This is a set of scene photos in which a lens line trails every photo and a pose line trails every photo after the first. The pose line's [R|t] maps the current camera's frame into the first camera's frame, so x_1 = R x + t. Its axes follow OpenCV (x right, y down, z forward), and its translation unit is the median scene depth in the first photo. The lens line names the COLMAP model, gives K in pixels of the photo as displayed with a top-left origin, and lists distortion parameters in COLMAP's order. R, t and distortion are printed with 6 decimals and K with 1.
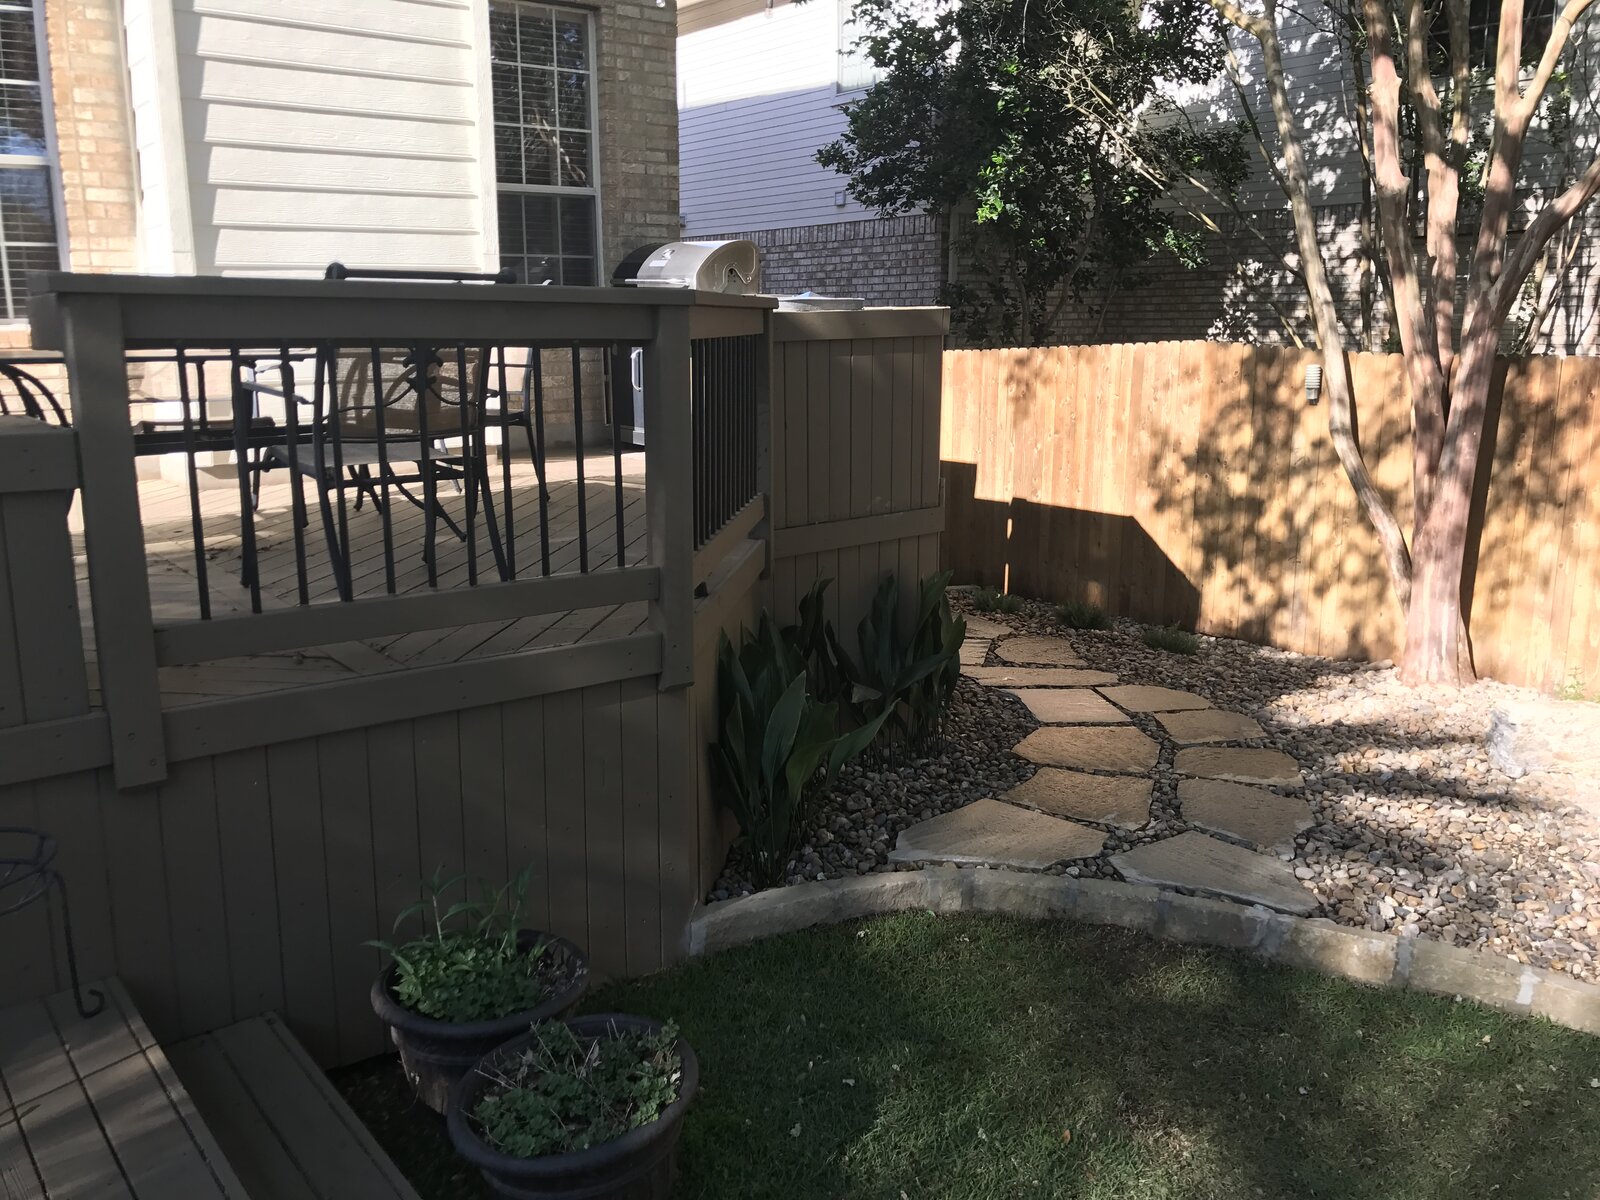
lens RADIAL K [[1303.1, 0, 800.0], [0, 1303.1, 600.0], [0, 0, 1]] dist [0.043988, -0.095998]
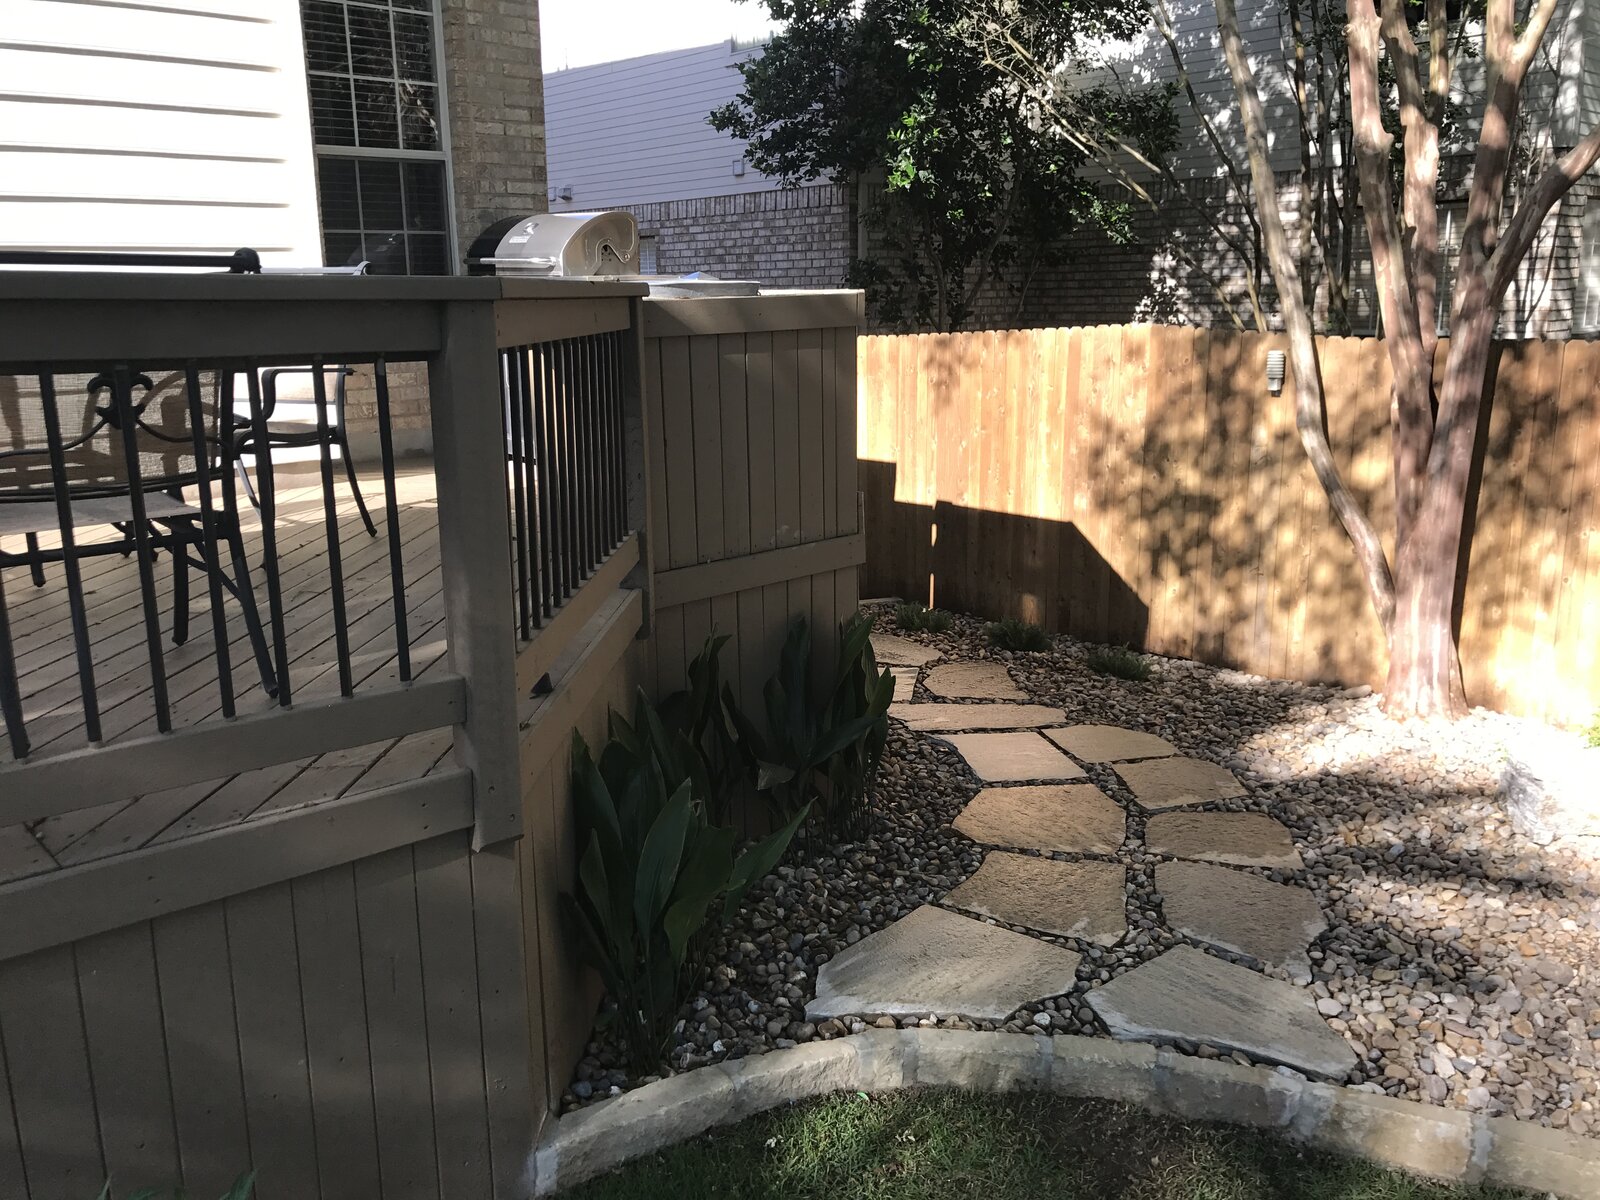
lens RADIAL K [[1305.2, 0, 799.5], [0, 1305.2, 604.7], [0, 0, 1]] dist [0.040441, -0.090424]
pose [[0.997580, -0.025572, 0.064659, 0.013530], [0.024258, 0.999485, 0.021025, -0.040181], [-0.065163, -0.019406, 0.997686, 0.158471]]
